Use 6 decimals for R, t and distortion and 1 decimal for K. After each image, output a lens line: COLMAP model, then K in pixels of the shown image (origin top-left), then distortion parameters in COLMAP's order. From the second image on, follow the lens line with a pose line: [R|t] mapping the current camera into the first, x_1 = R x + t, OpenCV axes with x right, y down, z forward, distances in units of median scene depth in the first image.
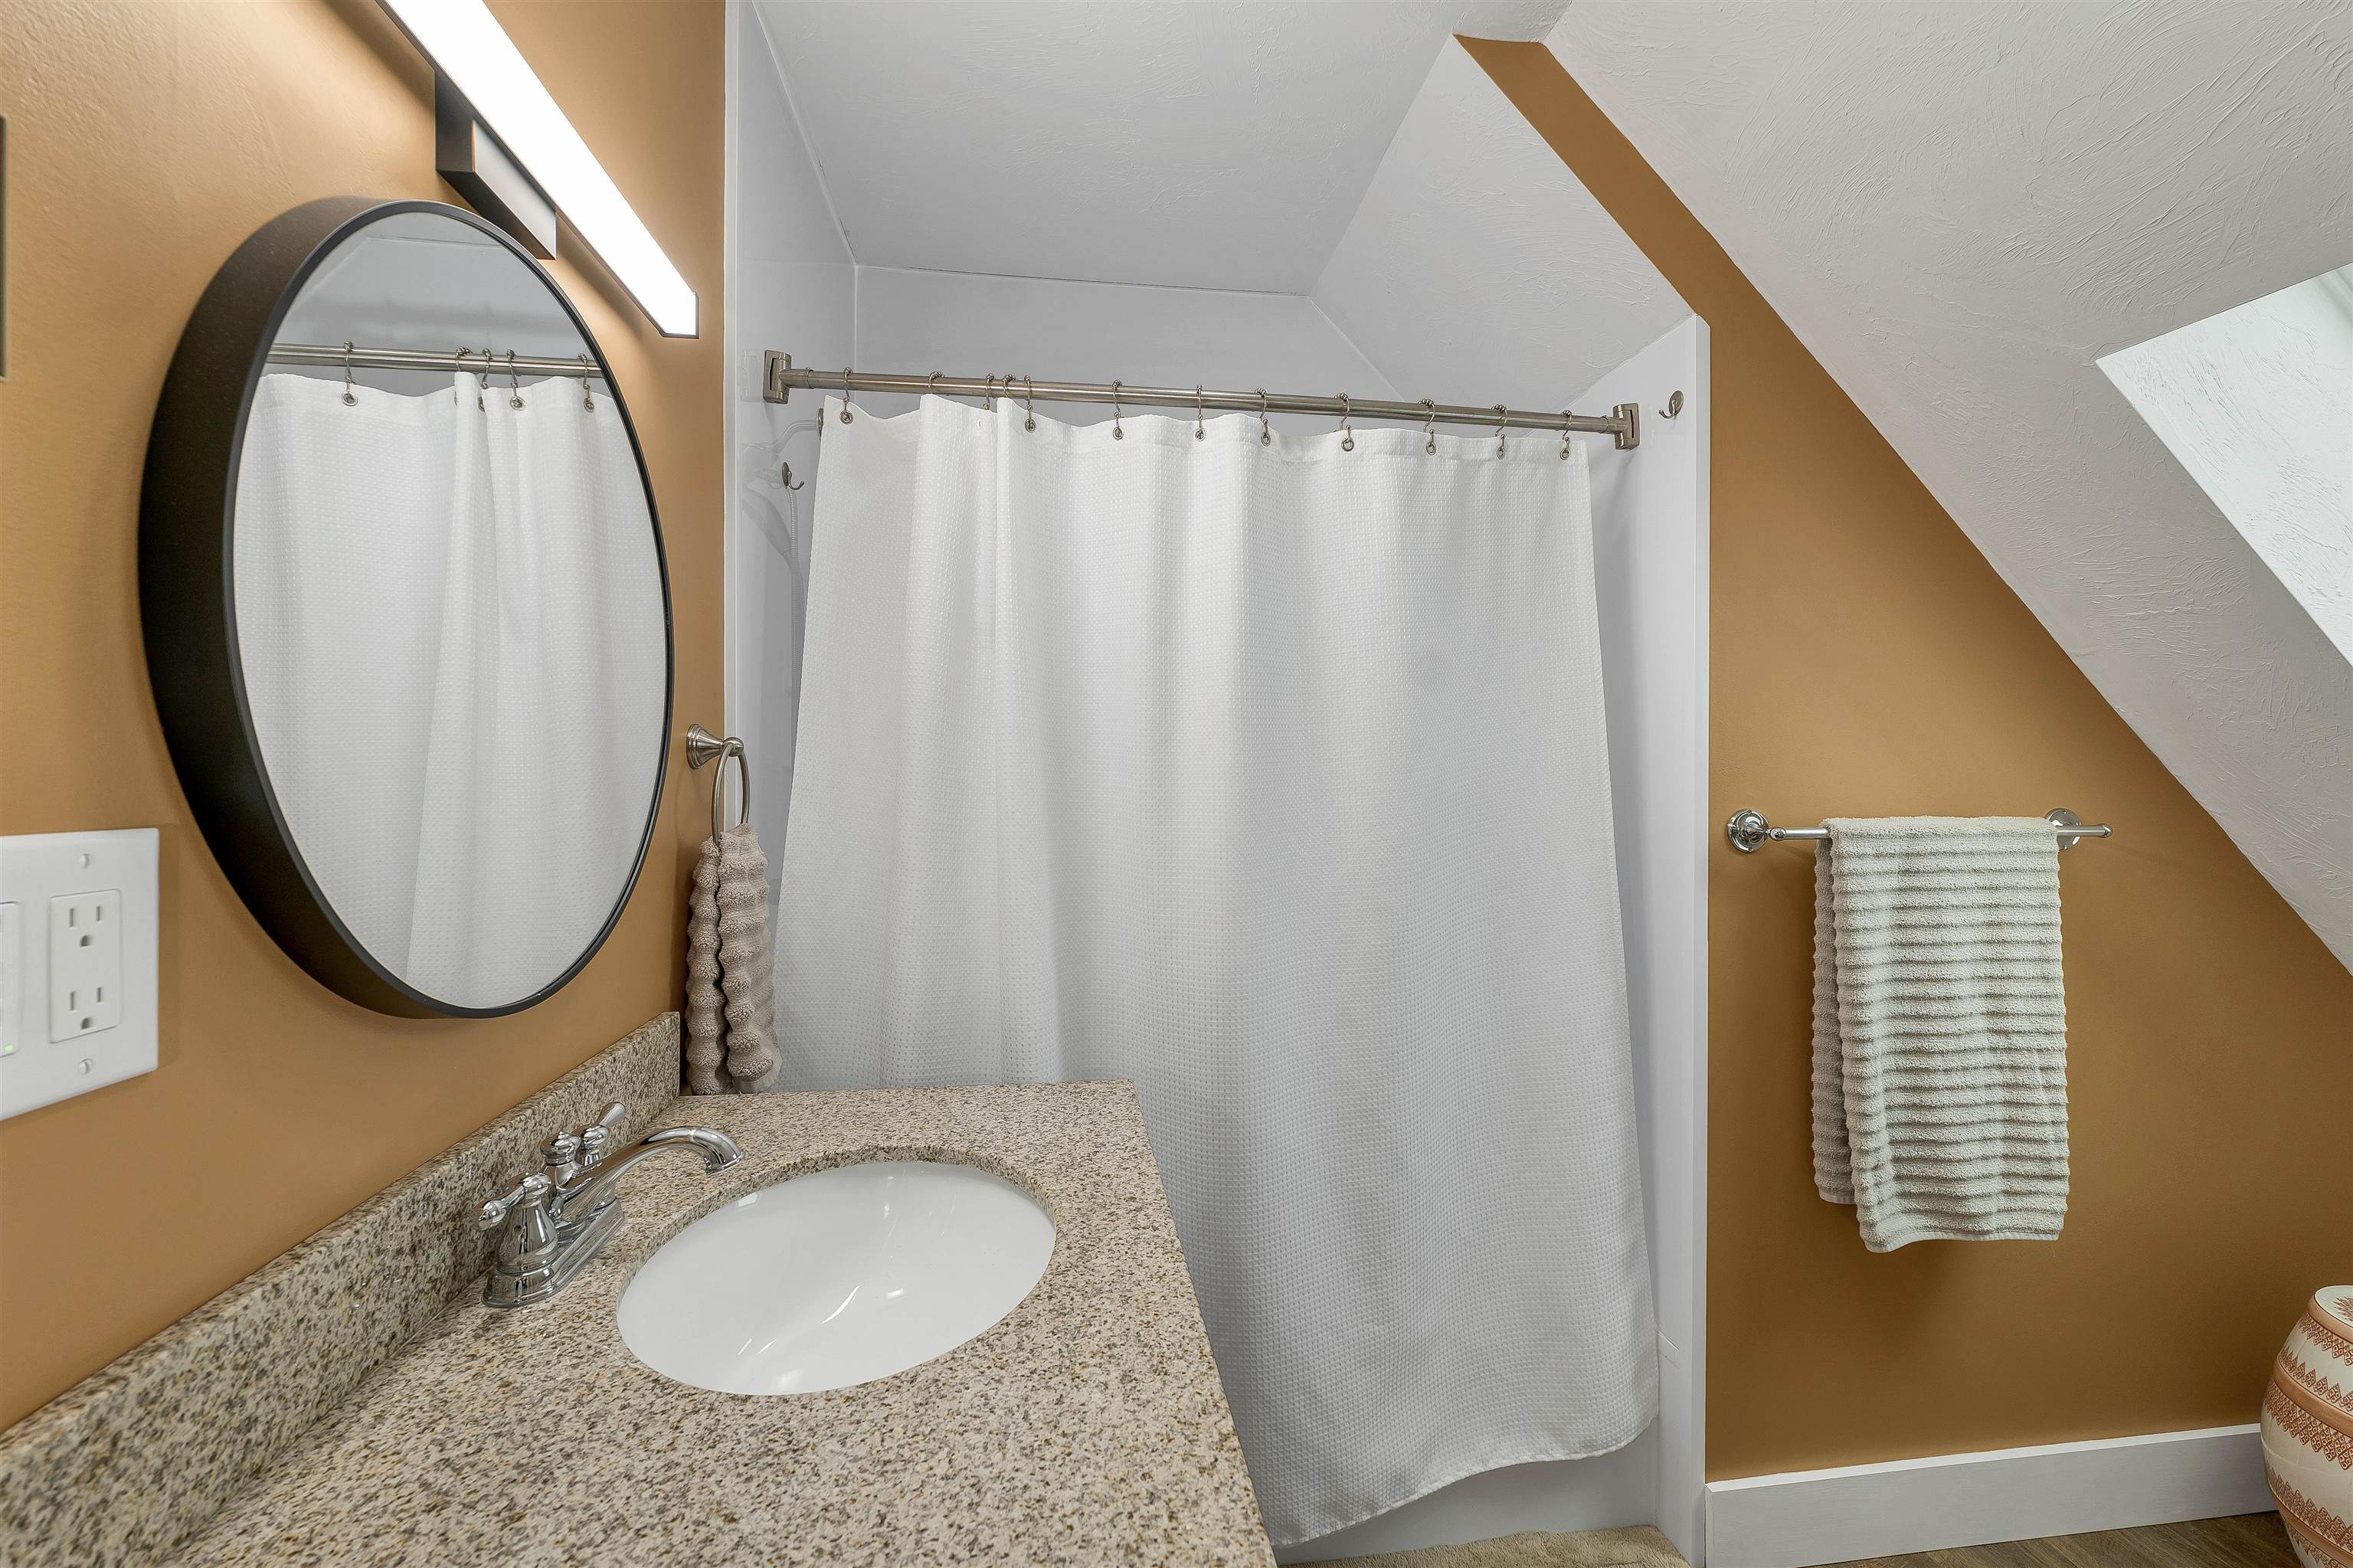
lens RADIAL K [[981.4, 0, 1161.6], [0, 981.4, 768.3], [0, 0, 1]] dist [0.000482, 0.000169]
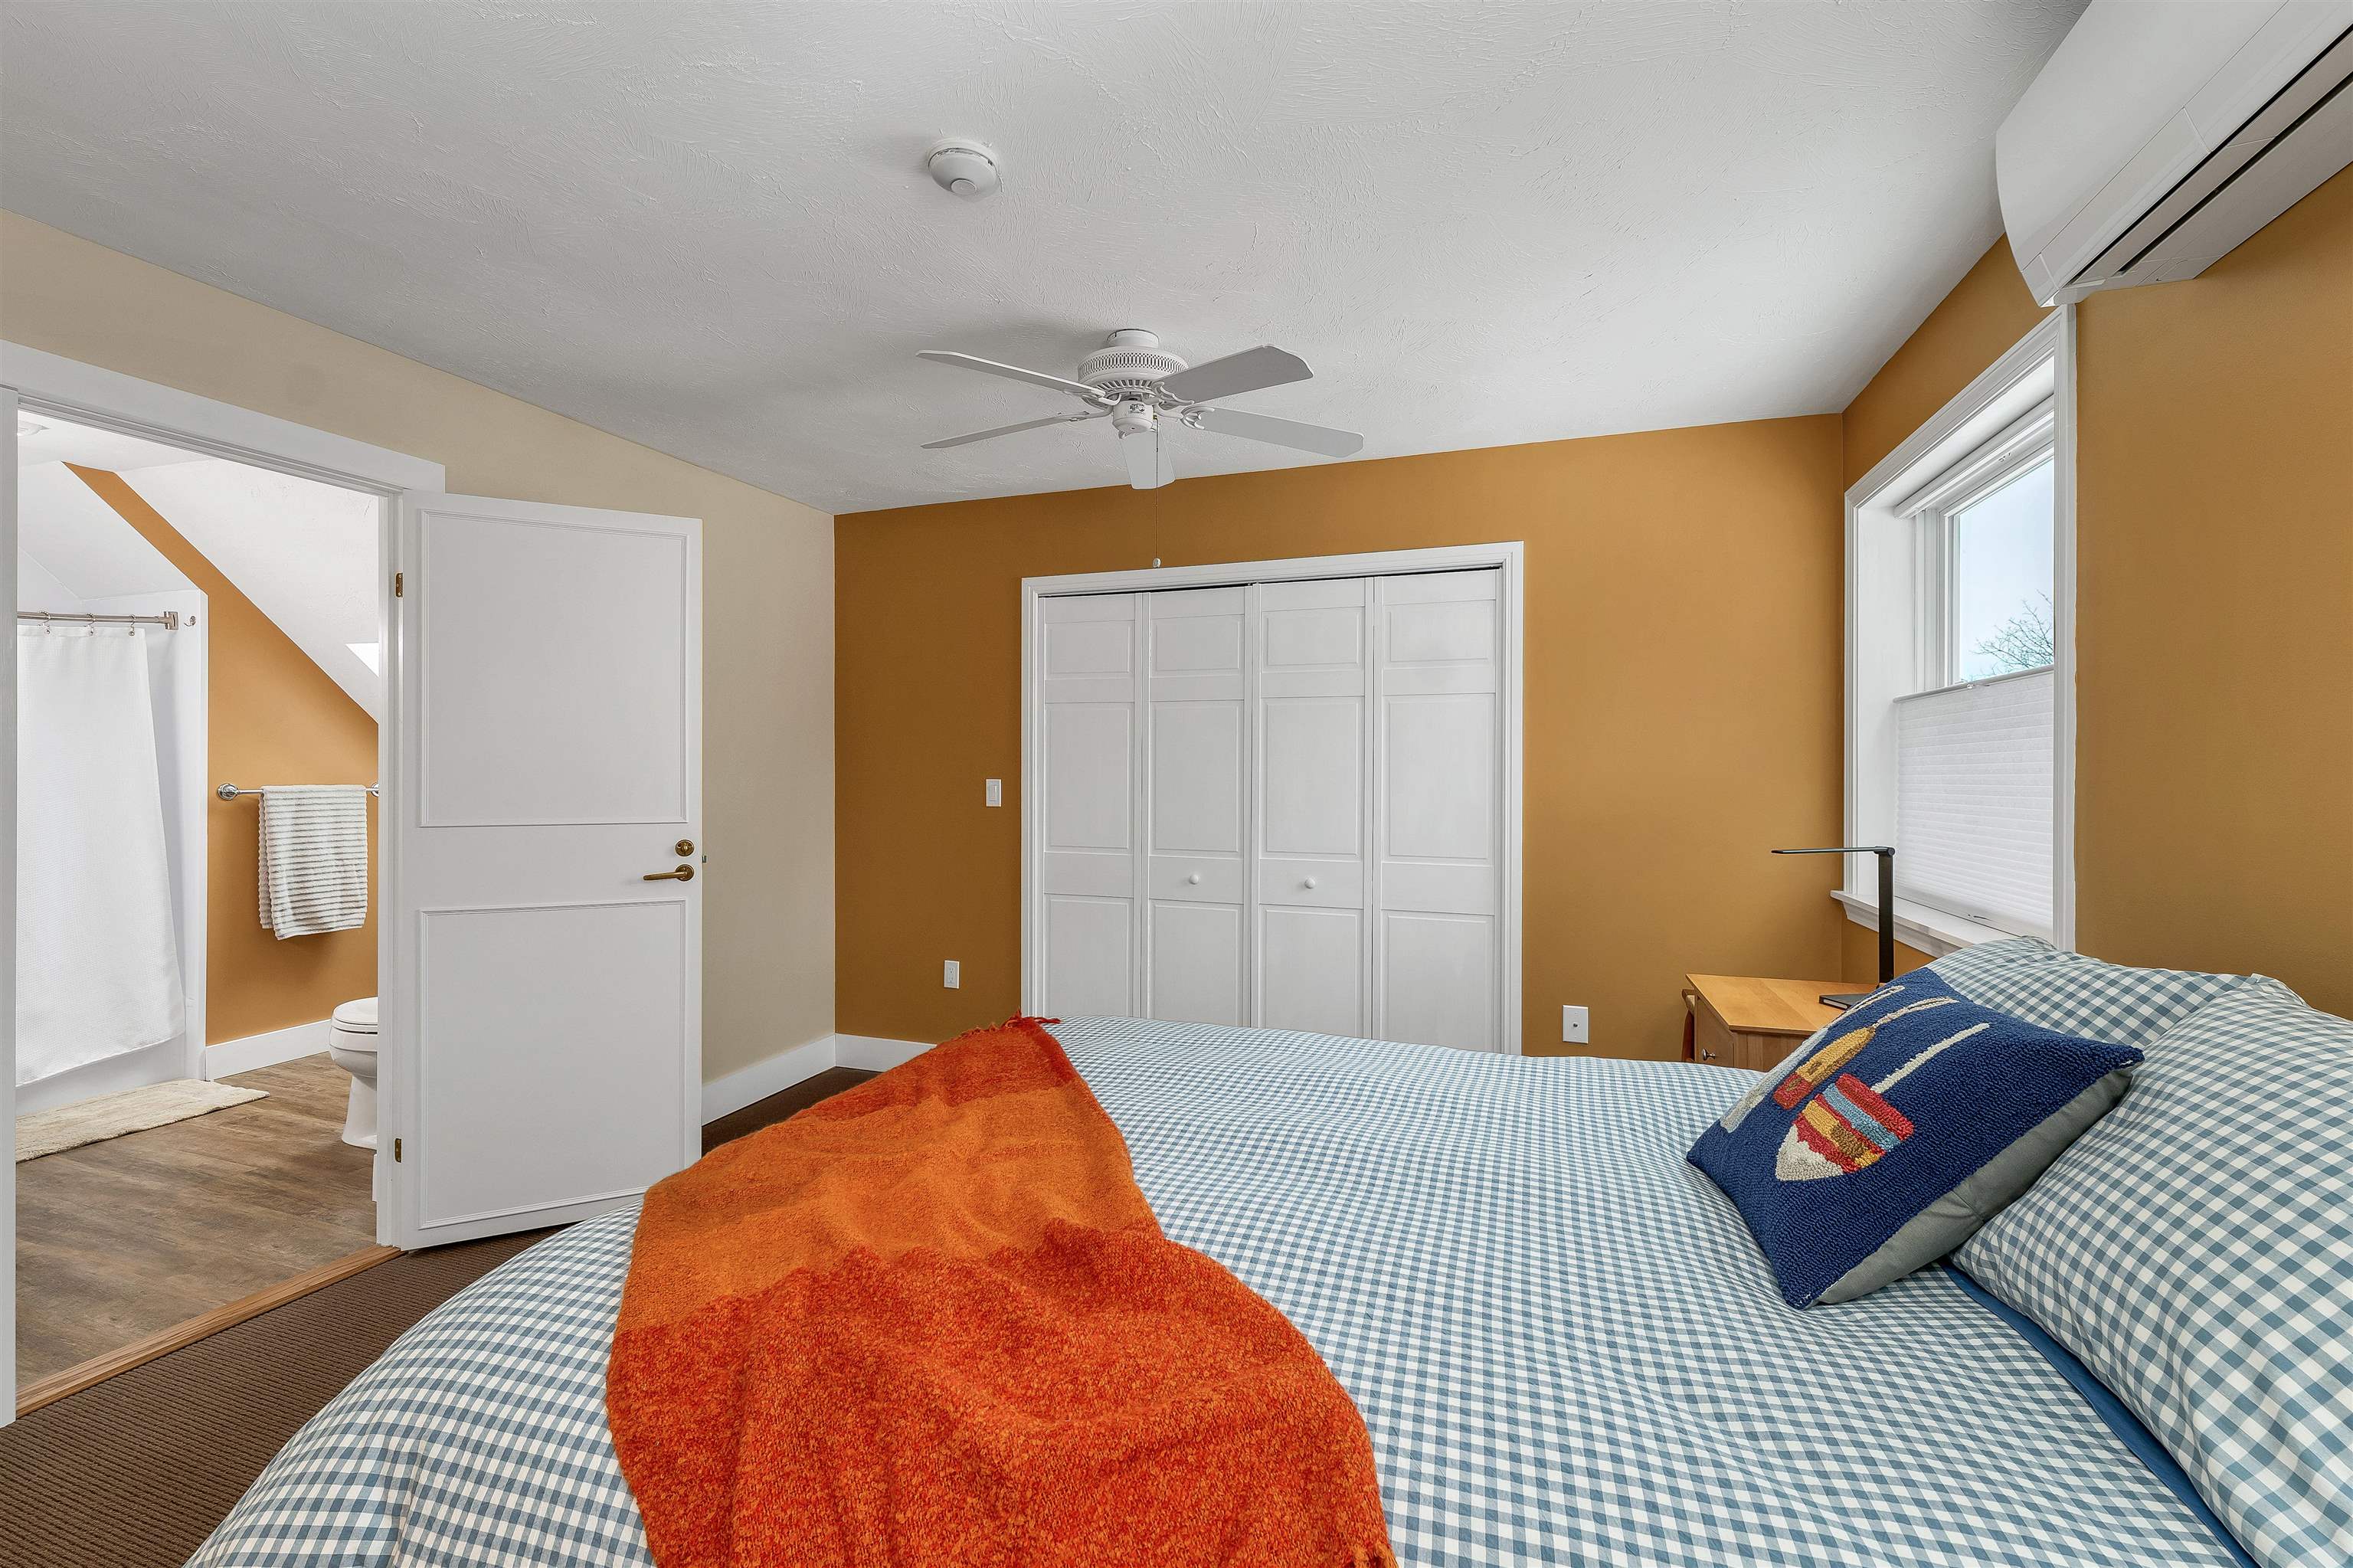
lens RADIAL K [[981.4, 0, 1161.6], [0, 981.4, 768.3], [0, 0, 1]] dist [0.000482, 0.000169]
pose [[0.453126, -0.001033, 0.891446, -0.592346], [-0.003063, 0.999992, 0.002716, -0.011302], [-0.891441, -0.003961, 0.453119, -2.358954]]
